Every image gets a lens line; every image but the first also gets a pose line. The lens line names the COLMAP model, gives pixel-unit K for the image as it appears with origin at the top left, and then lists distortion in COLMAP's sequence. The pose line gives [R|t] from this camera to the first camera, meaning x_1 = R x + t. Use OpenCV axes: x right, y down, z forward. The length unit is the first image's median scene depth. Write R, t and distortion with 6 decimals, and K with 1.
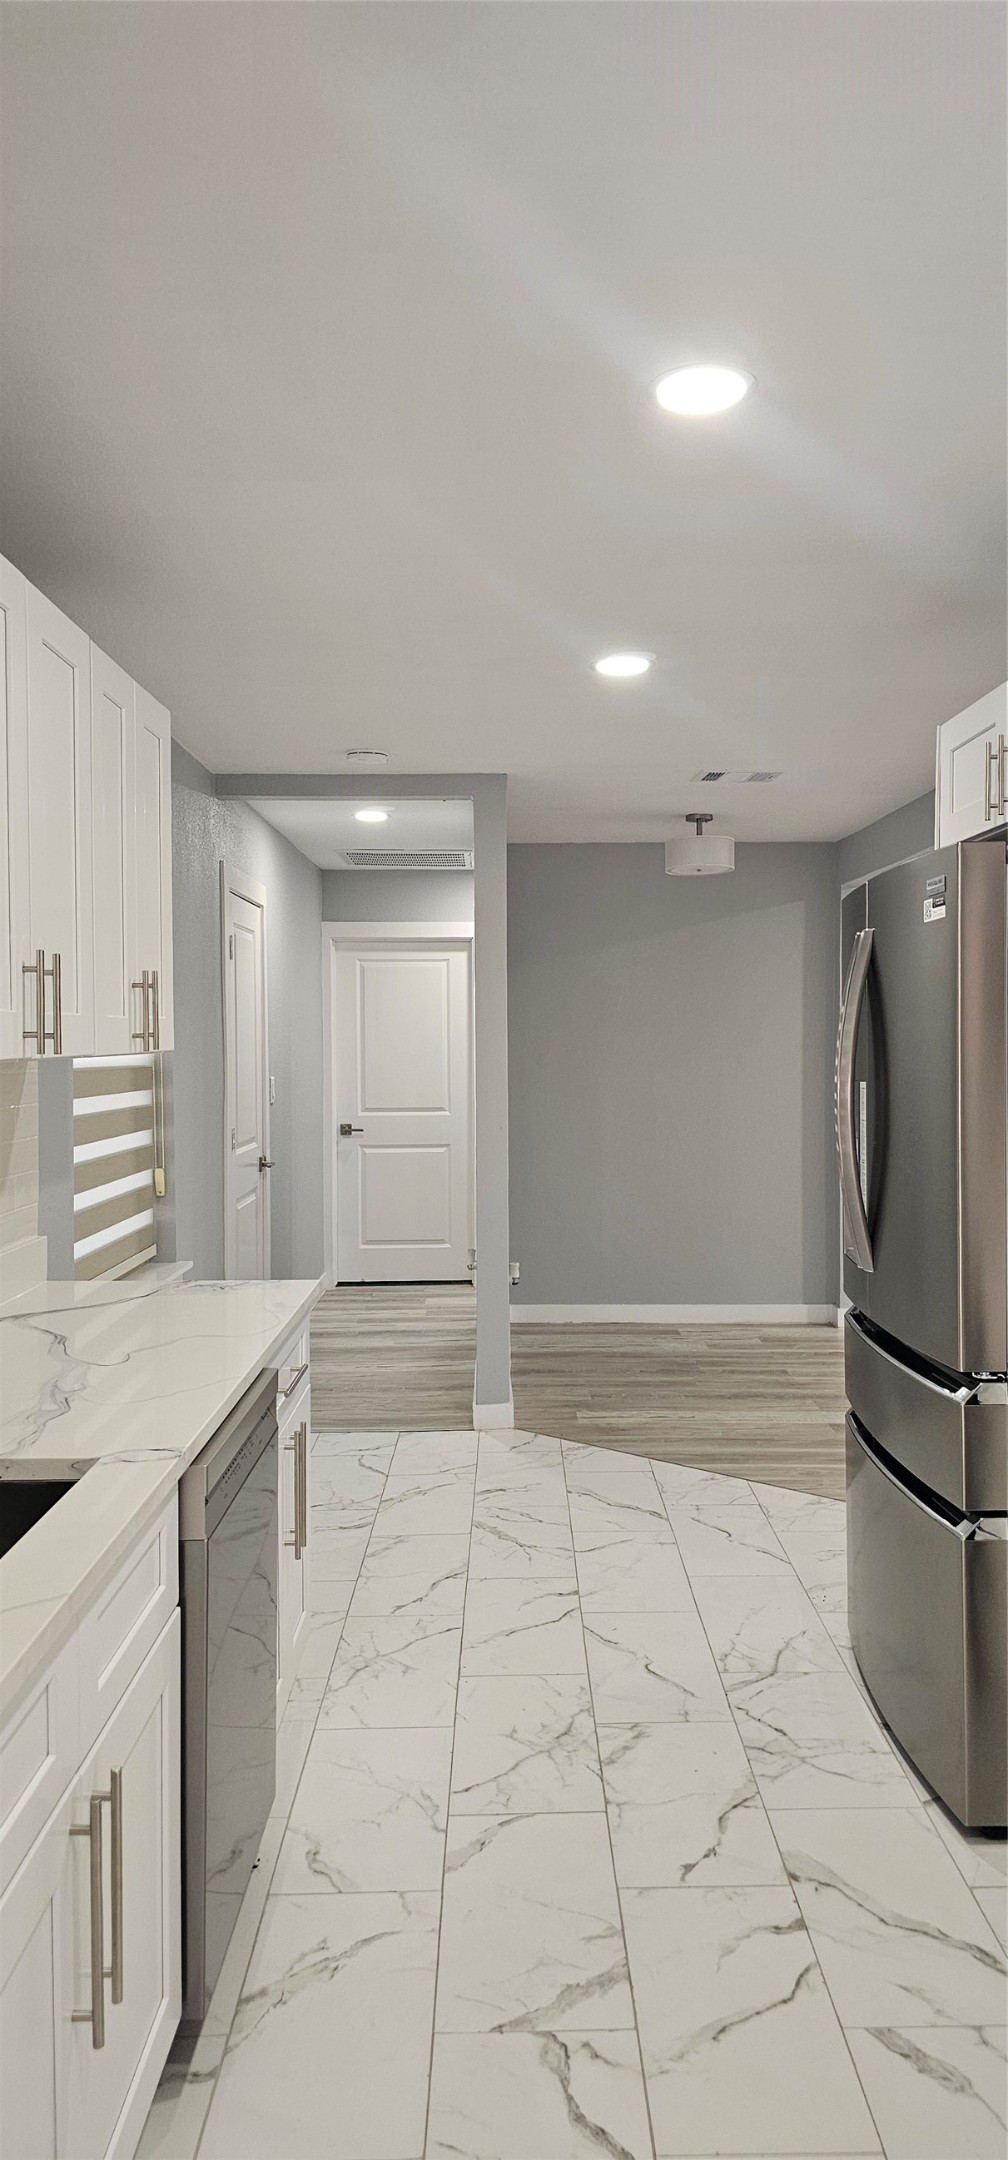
lens RADIAL K [[1509.1, 0, 522.1], [0, 1509.1, 1103.2], [0, 0, 1]] dist [0.074947, -0.069270]
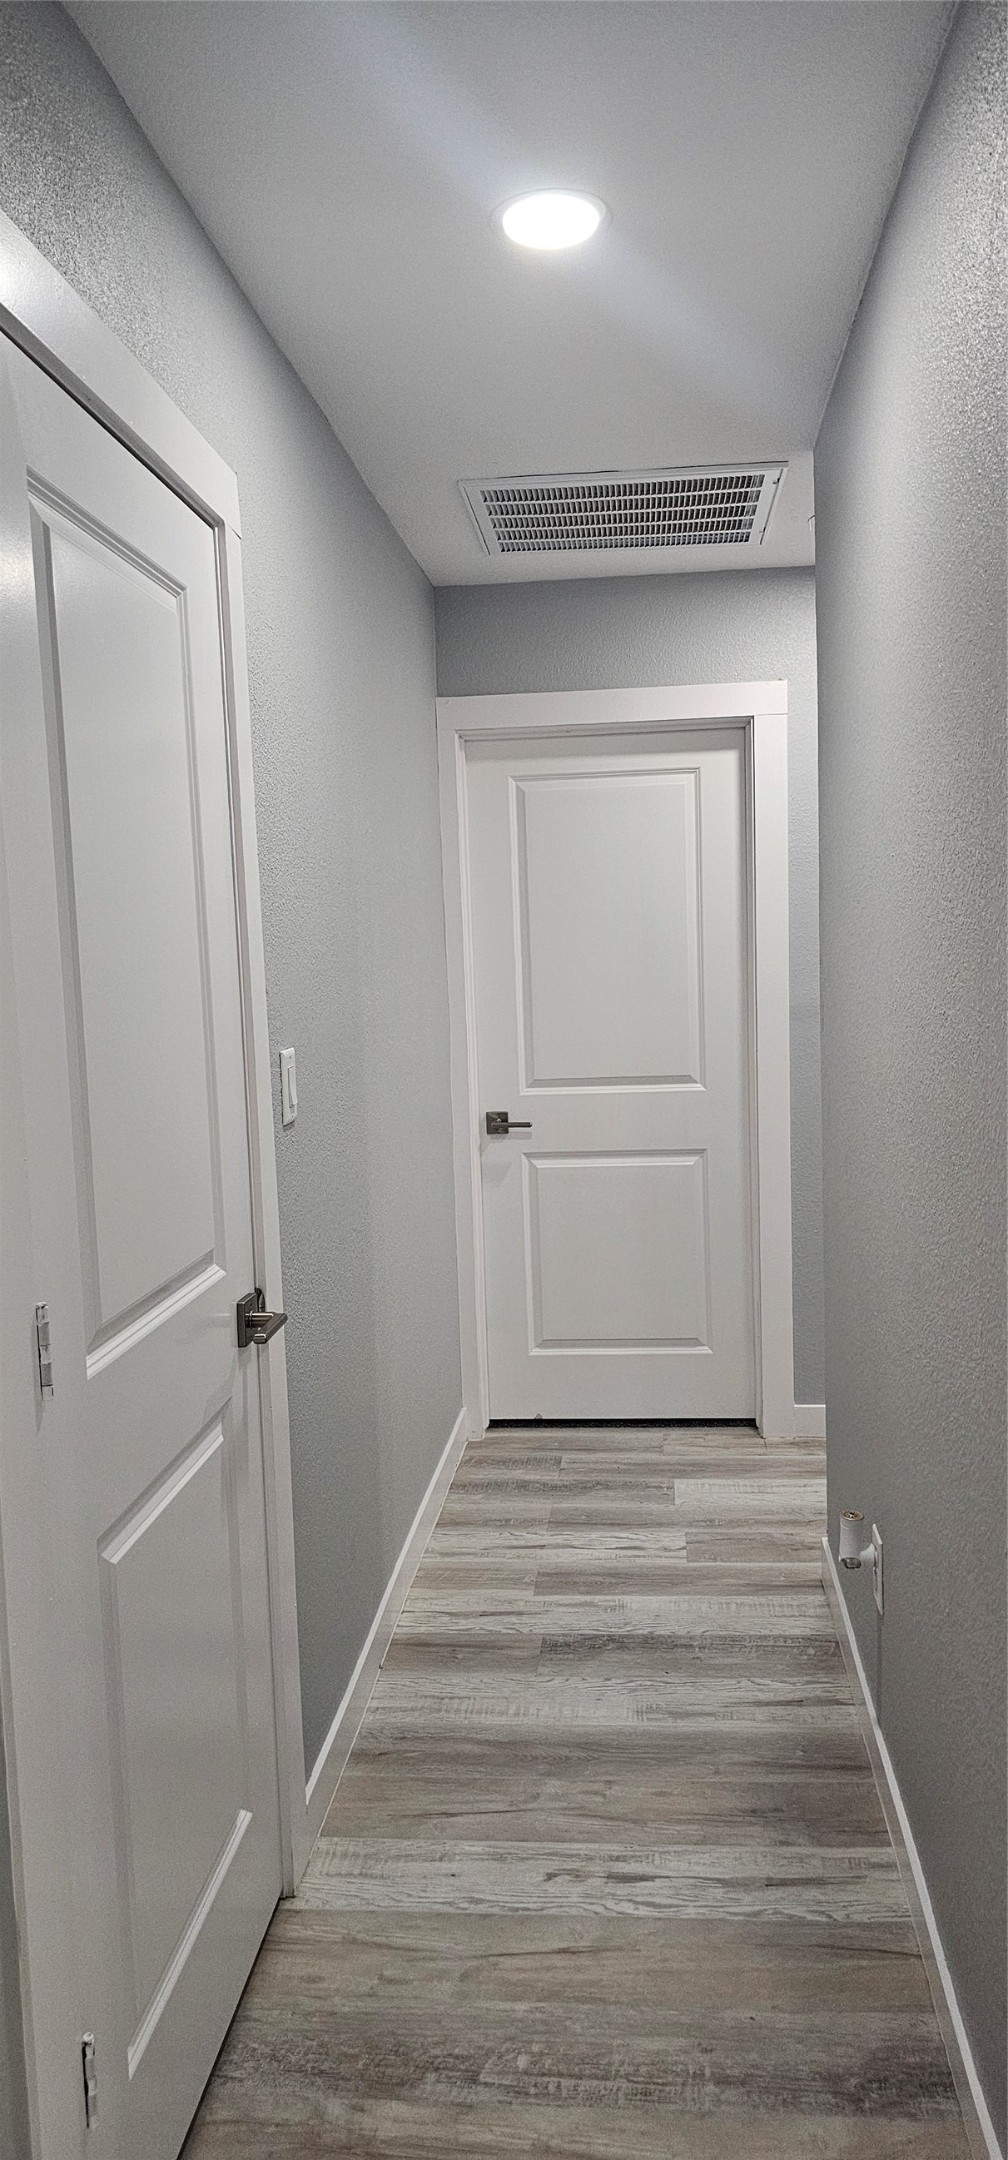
lens RADIAL K [[1509.1, 0, 522.1], [0, 1509.1, 1103.2], [0, 0, 1]] dist [0.074947, -0.069270]
pose [[0.994862, -0.021627, -0.098898, -0.058700], [0.027341, 0.998012, 0.056785, -0.017814], [0.097474, -0.059197, 0.993476, 0.503356]]
